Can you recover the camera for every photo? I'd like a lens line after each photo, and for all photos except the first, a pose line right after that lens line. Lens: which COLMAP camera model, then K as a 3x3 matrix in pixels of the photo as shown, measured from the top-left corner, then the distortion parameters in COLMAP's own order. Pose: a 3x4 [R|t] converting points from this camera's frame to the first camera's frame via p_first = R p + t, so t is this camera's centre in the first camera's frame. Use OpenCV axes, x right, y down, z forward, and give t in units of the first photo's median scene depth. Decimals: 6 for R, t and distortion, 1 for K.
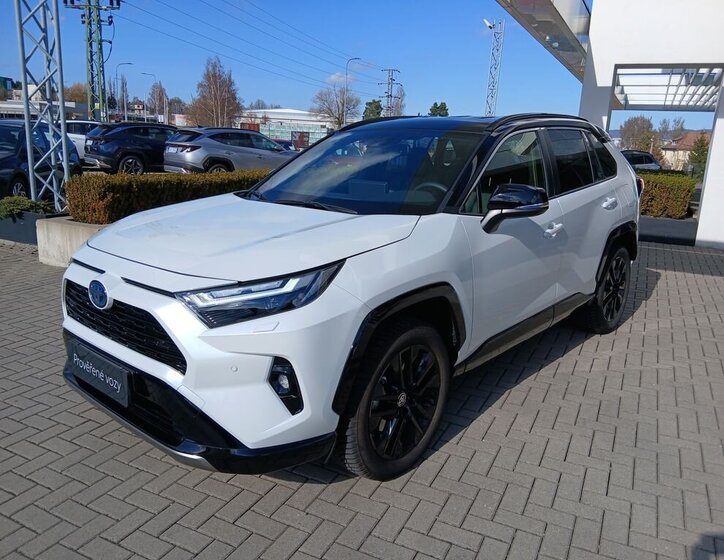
lens RADIAL K [[561.8, 0, 361.3], [0, 561.8, 276.2], [0, 0, 1]] dist [0.067589, -0.095026]
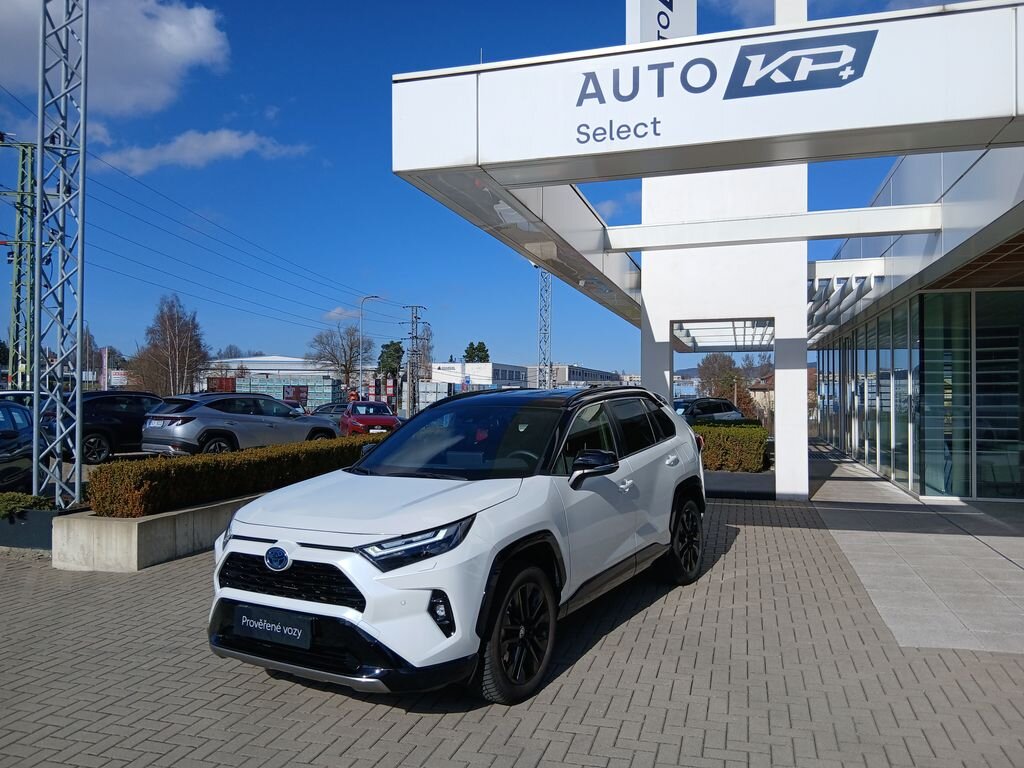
lens RADIAL K [[765.9, 0, 512.7], [0, 765.9, 370.0], [0, 0, 1]] dist [0.051308, -0.065192]
pose [[0.983565, -0.035940, 0.176940, -0.134470], [0.080586, 0.964345, -0.252079, 0.056739], [-0.161572, 0.262195, 0.951393, -0.440145]]
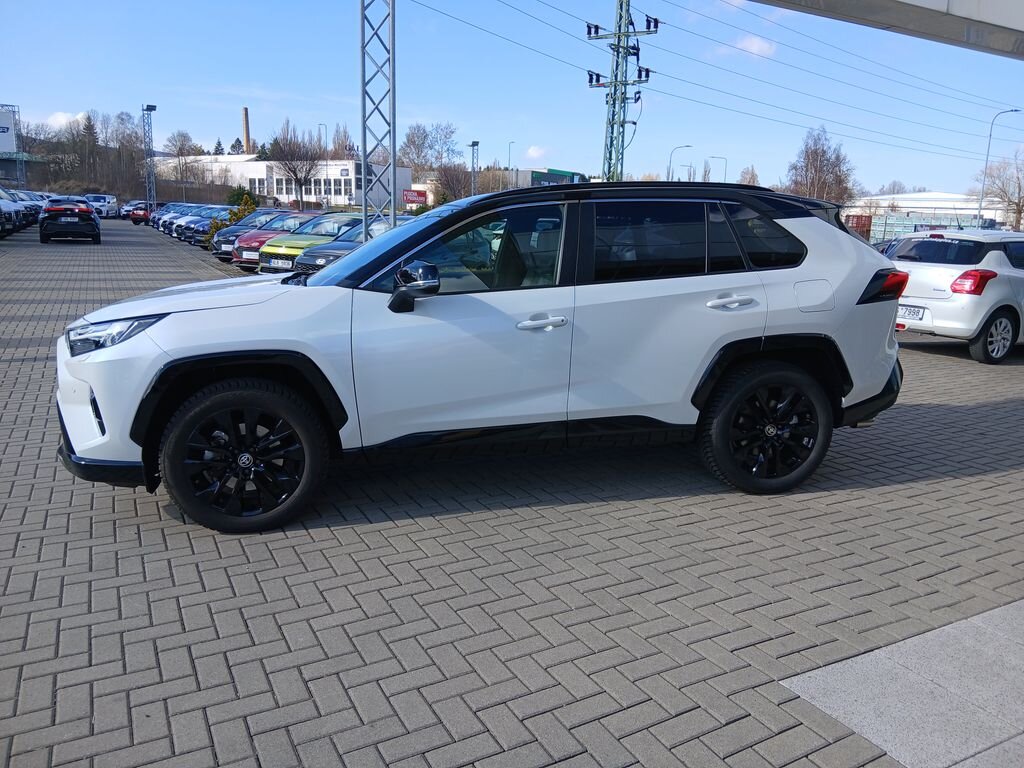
lens RADIAL K [[765.9, 0, 512.2], [0, 765.9, 382.8], [0, 0, 1]] dist [0.051308, -0.065192]
pose [[0.814765, 0.101337, -0.570867, 0.781983], [-0.132012, 0.991170, -0.012466, 0.019339], [0.564562, 0.085518, 0.820948, 0.063557]]
